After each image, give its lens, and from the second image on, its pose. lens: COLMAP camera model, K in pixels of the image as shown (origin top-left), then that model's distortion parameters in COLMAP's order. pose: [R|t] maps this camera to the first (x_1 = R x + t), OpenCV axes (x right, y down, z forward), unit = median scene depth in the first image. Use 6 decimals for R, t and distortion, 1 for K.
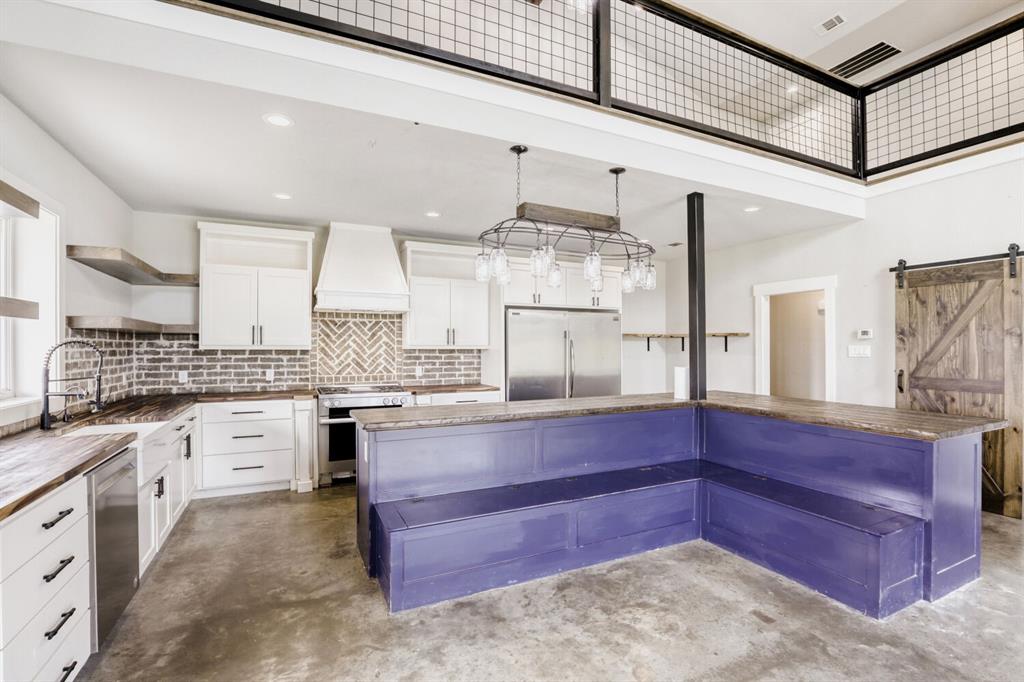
lens RADIAL K [[470.3, 0, 513.5], [0, 470.3, 348.5], [0, 0, 1]] dist [-0.032329, 0.000161]
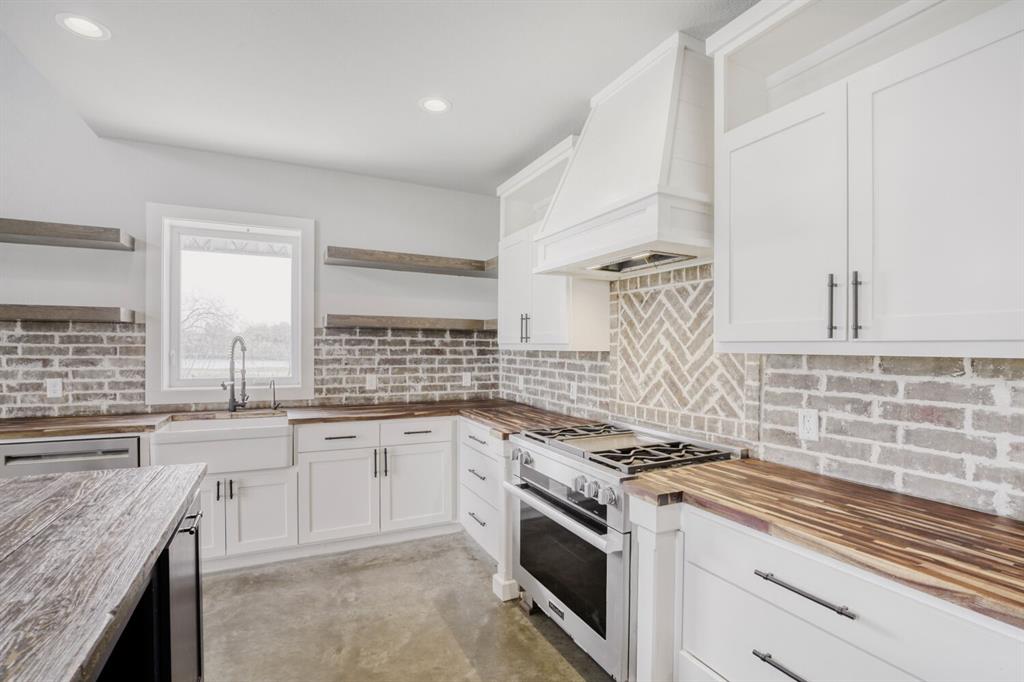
lens RADIAL K [[470.3, 0, 513.5], [0, 470.3, 348.5], [0, 0, 1]] dist [-0.032329, 0.000161]
pose [[0.028031, 0.002595, -0.999604, 0.107708], [-0.010528, 0.999942, 0.002300, -0.001295], [0.999552, 0.010460, 0.028057, 0.848236]]
